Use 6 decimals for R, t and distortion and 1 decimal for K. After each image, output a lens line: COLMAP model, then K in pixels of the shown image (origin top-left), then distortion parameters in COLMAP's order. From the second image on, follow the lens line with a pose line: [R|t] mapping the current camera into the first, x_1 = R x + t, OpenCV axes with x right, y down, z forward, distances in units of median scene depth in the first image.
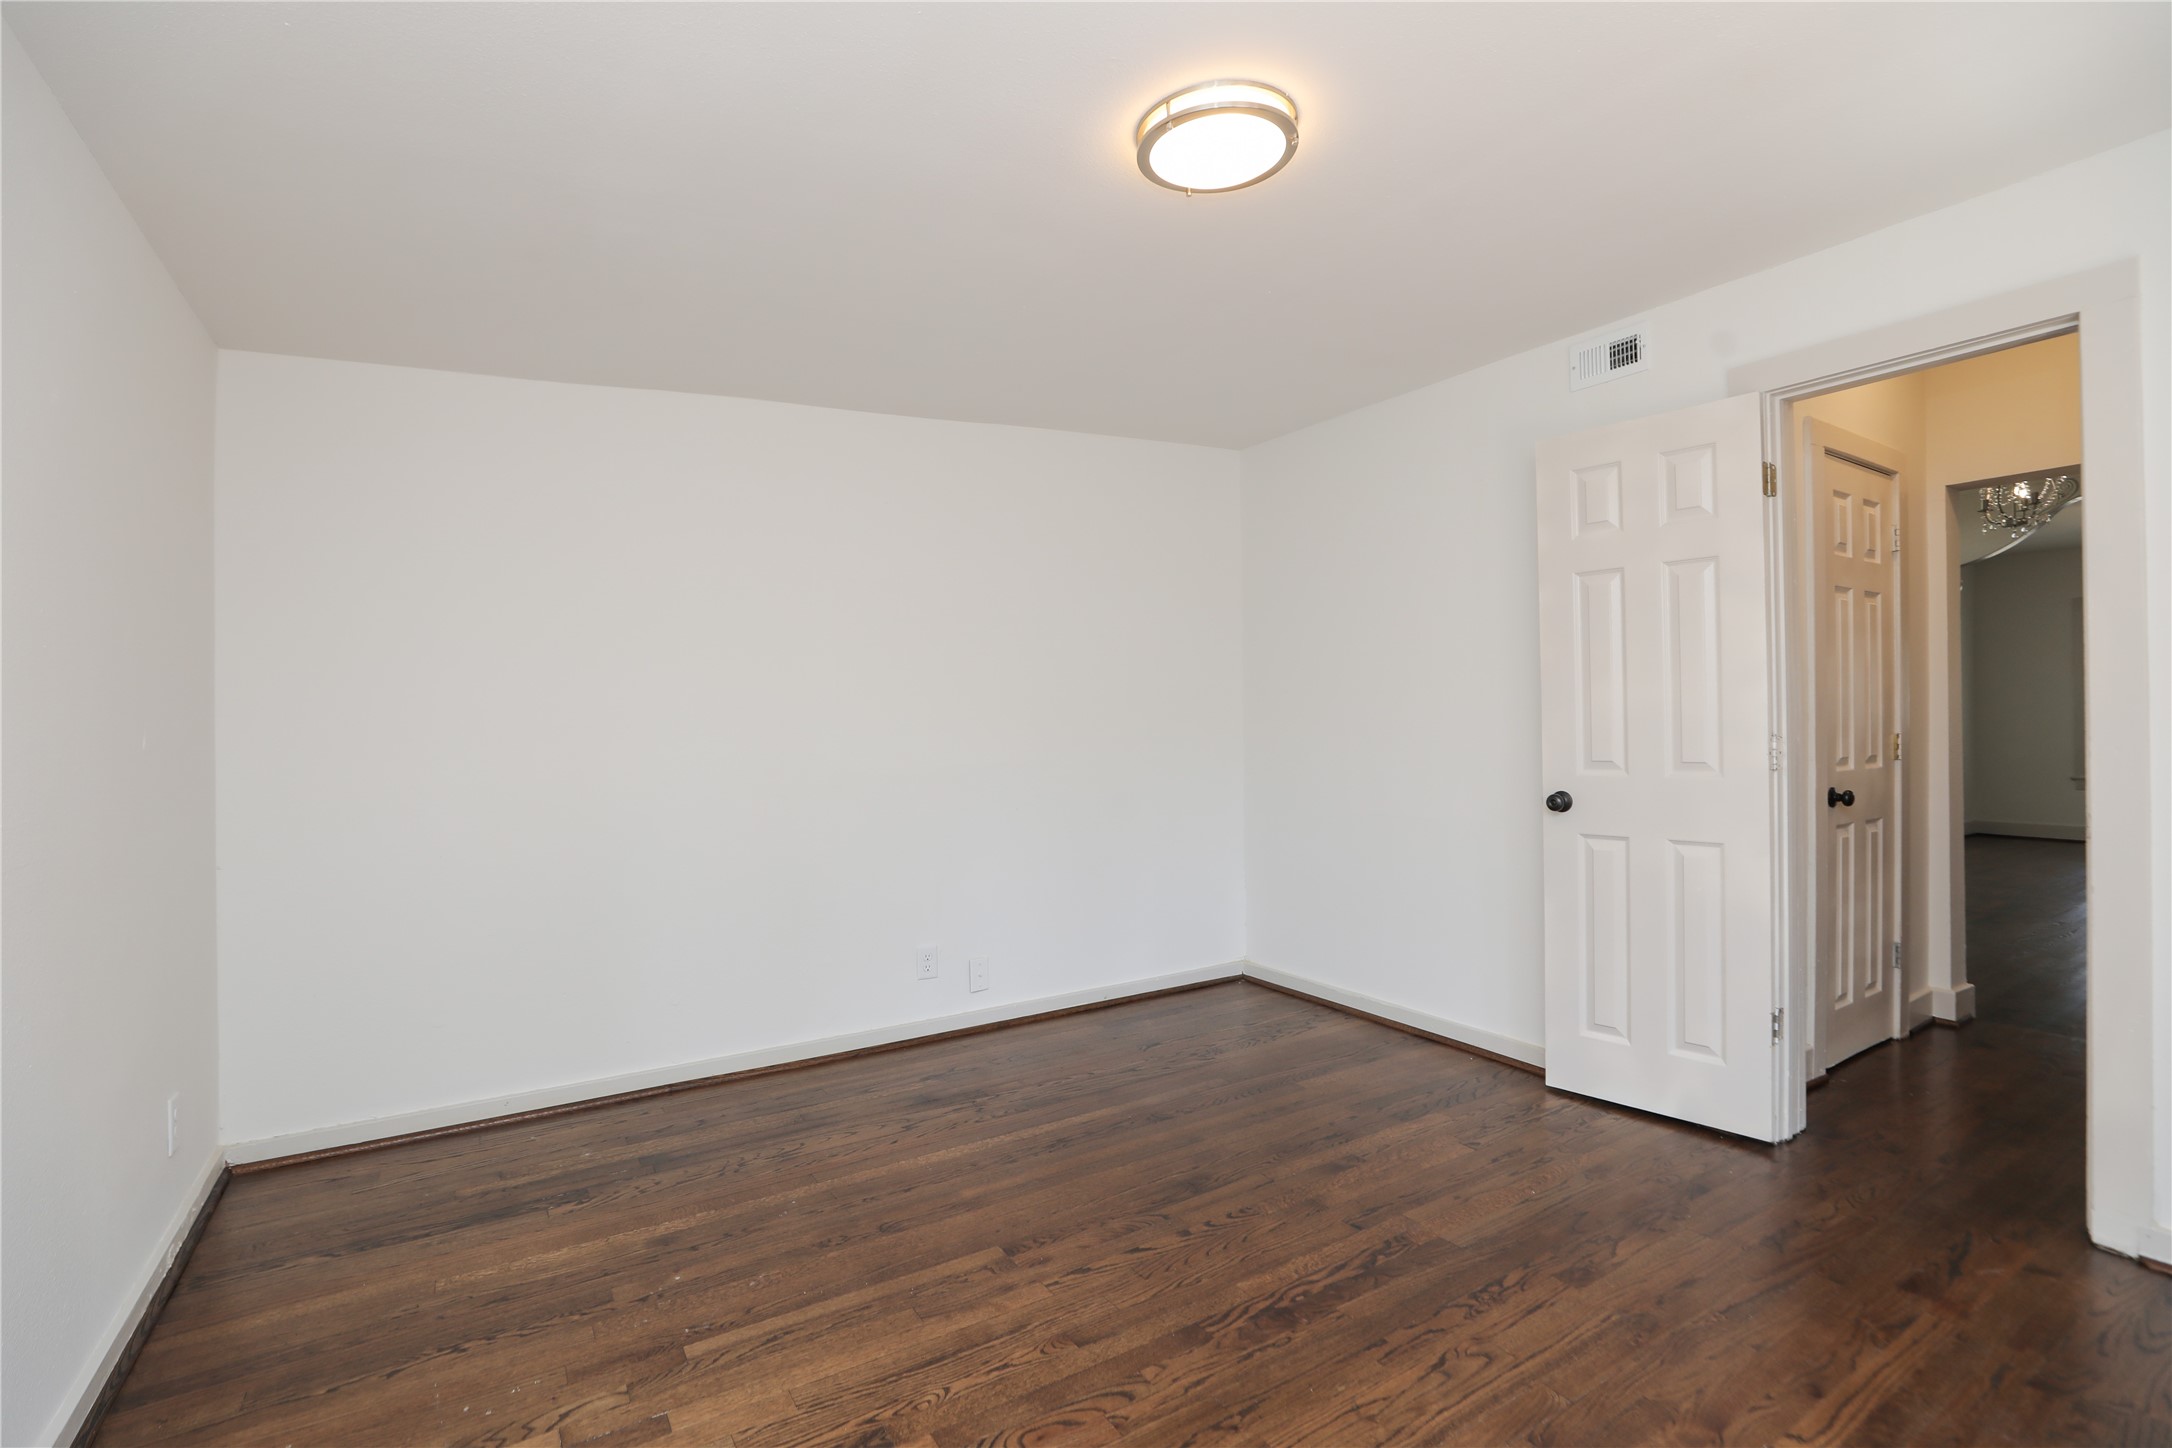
lens RADIAL K [[988.3, 0, 1080.9], [0, 988.3, 722.9], [0, 0, 1]] dist [-0.047343, 0.014810]
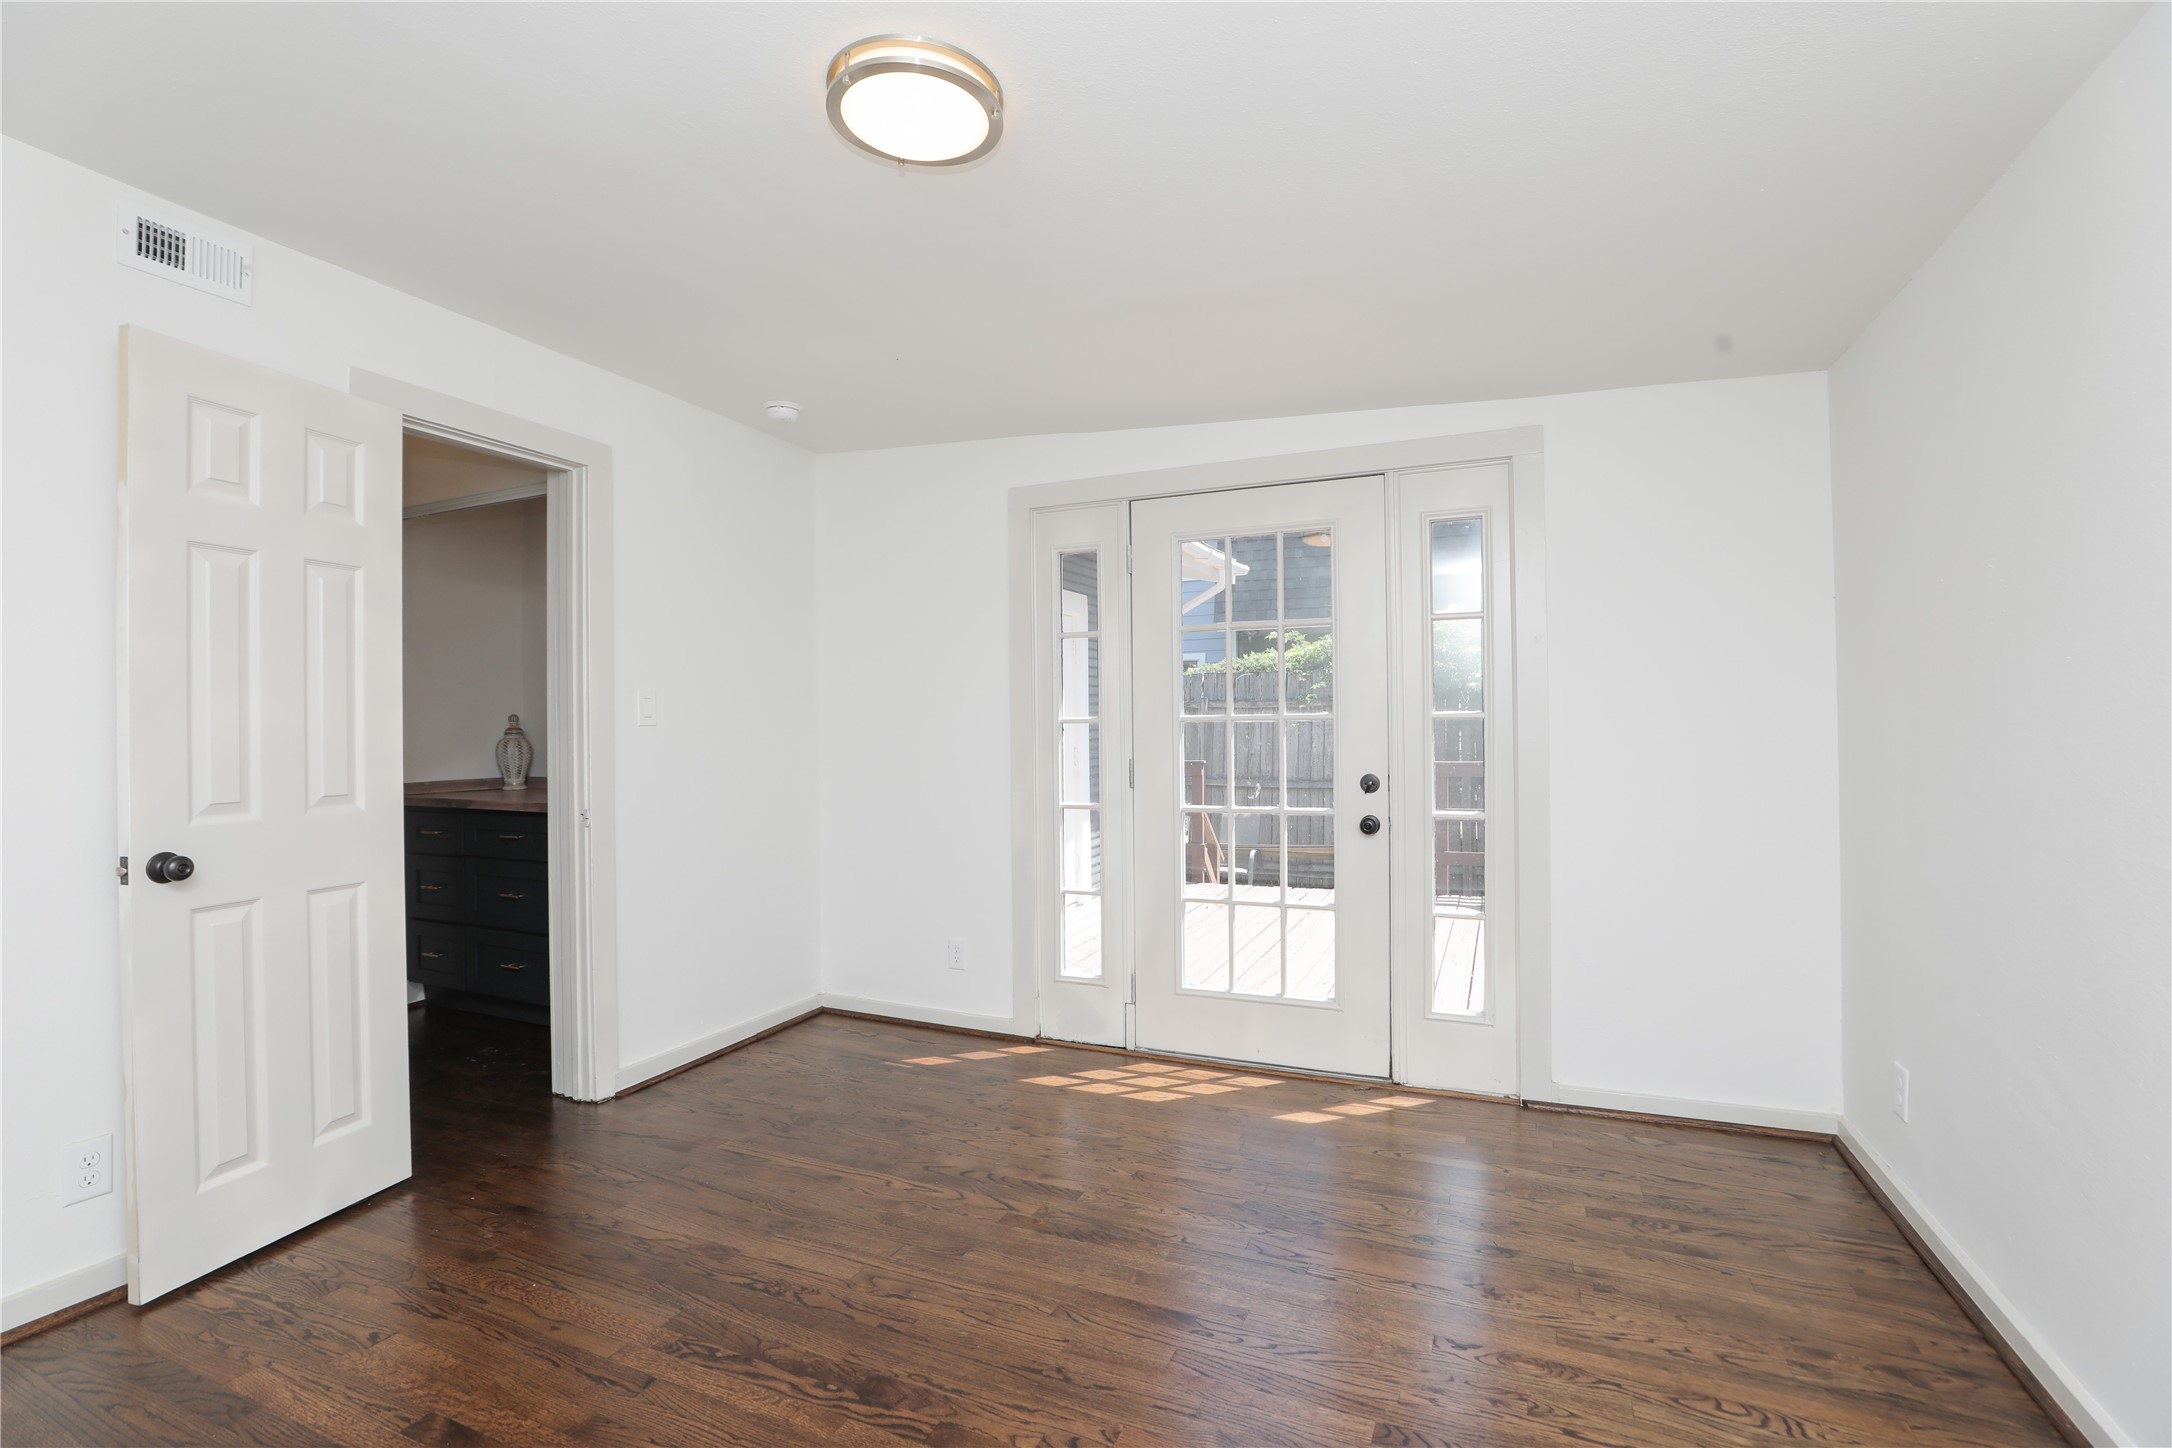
lens RADIAL K [[1000.0, 0, 1079.9], [0, 1000.0, 726.5], [0, 0, 1]] dist [-0.028176, 0.000672]
pose [[-0.551795, 0.015706, 0.833832, -0.681275], [0.017287, 0.999823, -0.007393, -0.002903], [-0.833801, 0.010335, -0.551969, 1.339154]]
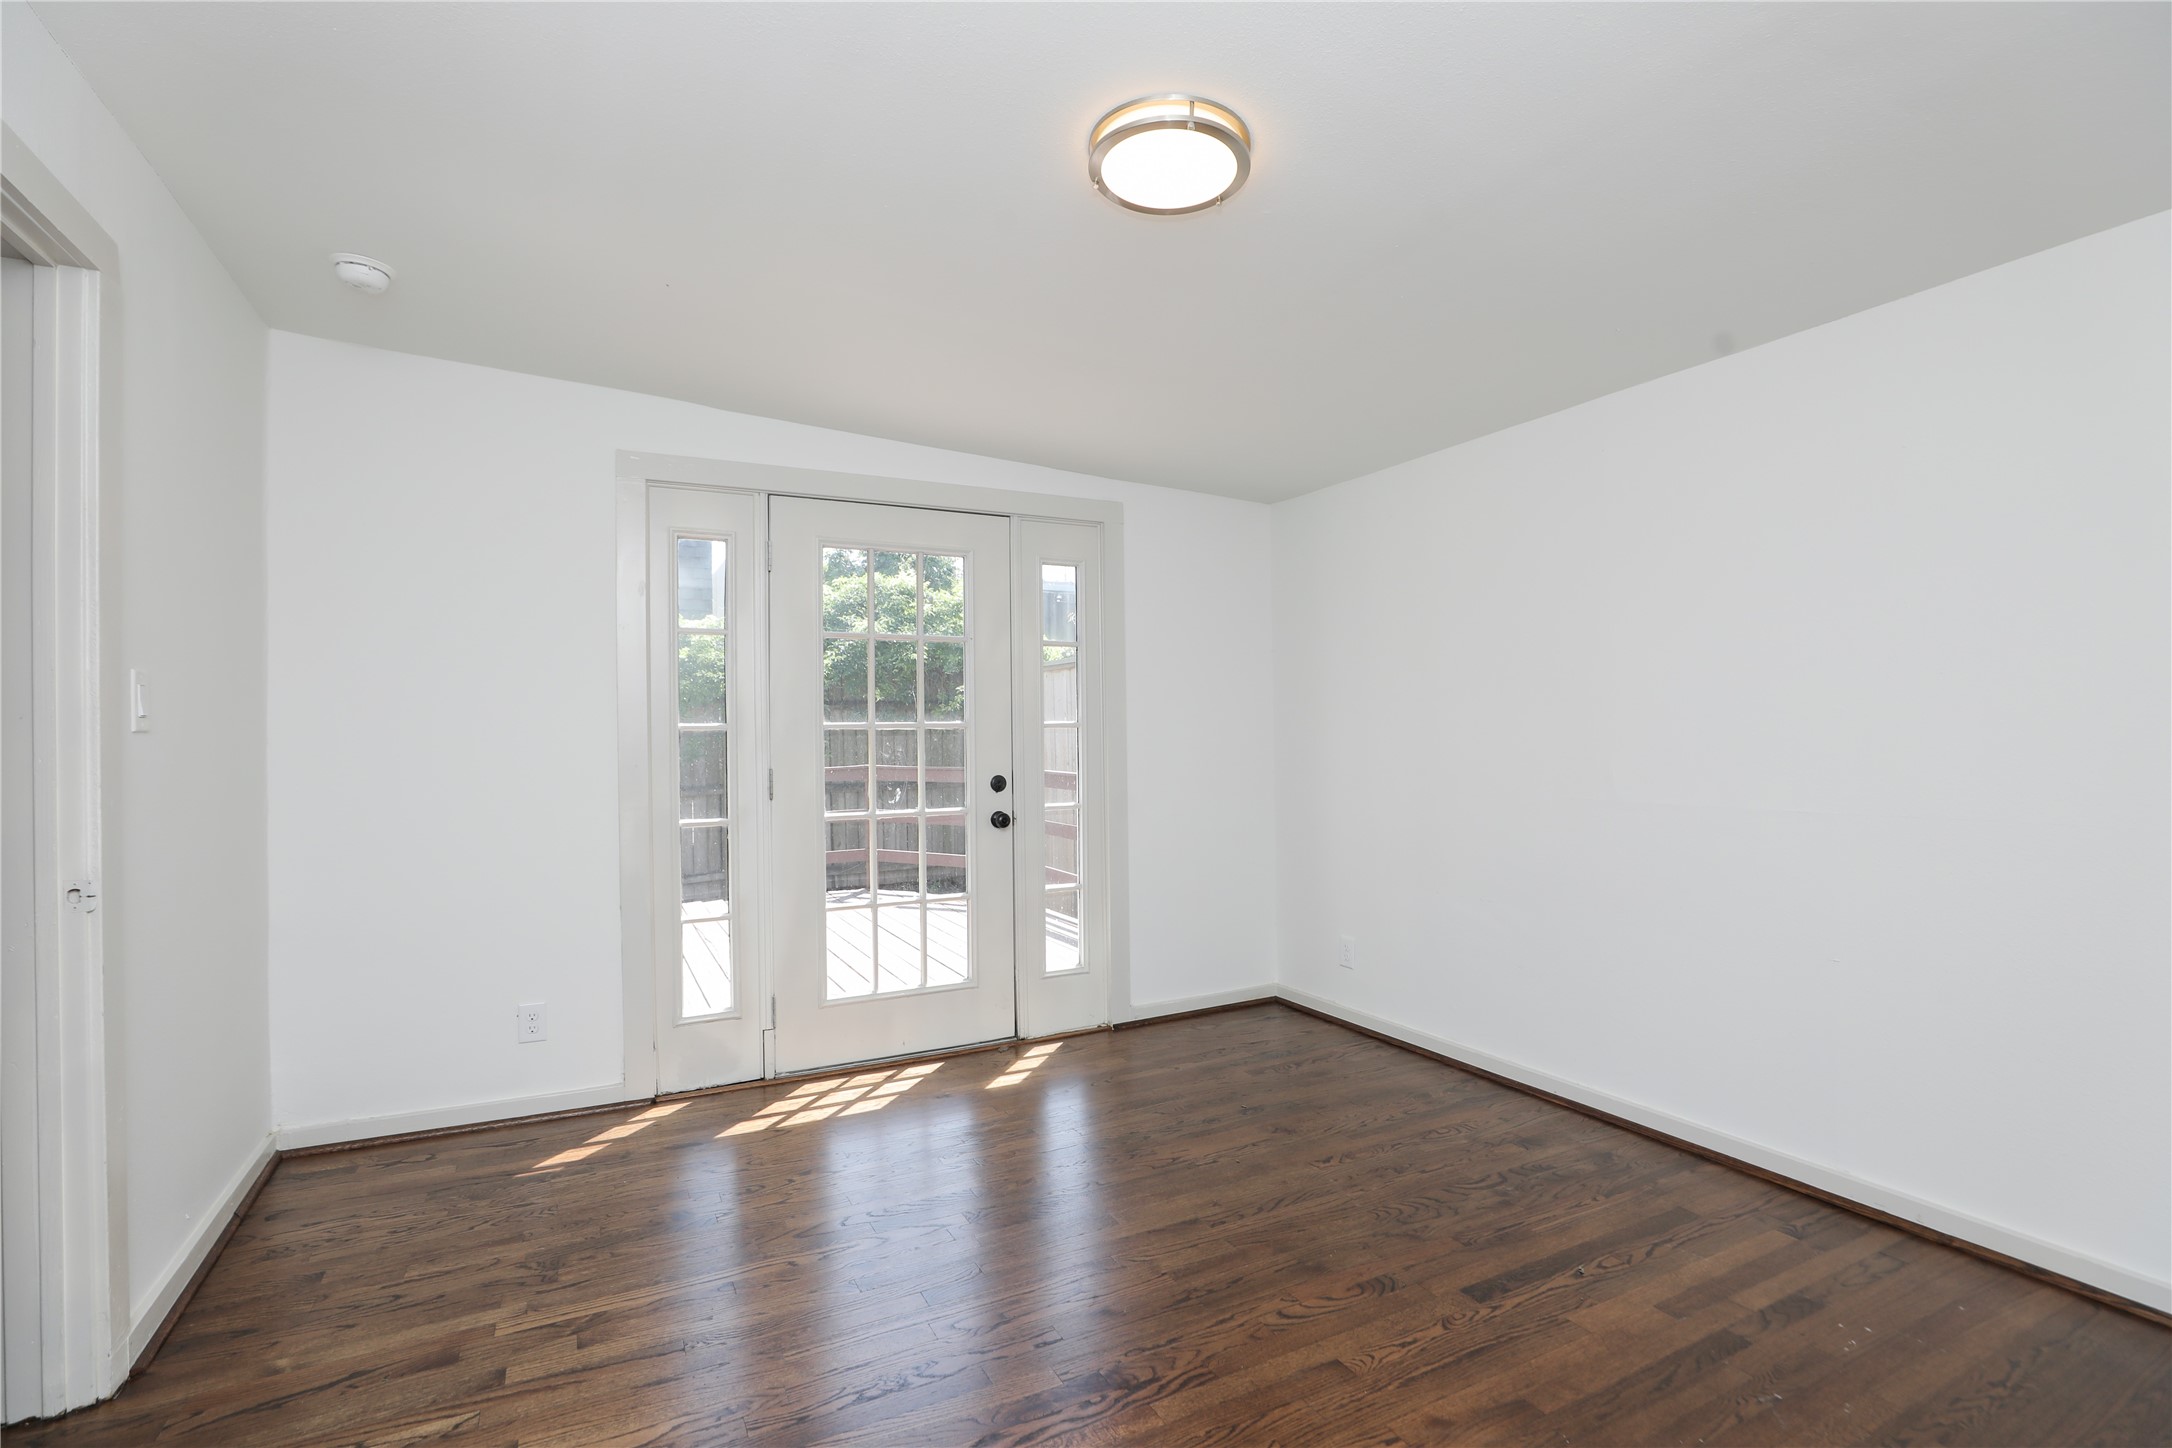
lens RADIAL K [[988.3, 0, 1080.9], [0, 988.3, 722.9], [0, 0, 1]] dist [-0.047343, 0.014810]
pose [[-0.996039, 0.017091, 0.087260, 0.154488], [0.016647, 0.999845, -0.005812, -0.014662], [-0.087346, -0.004336, -0.996169, 1.916522]]
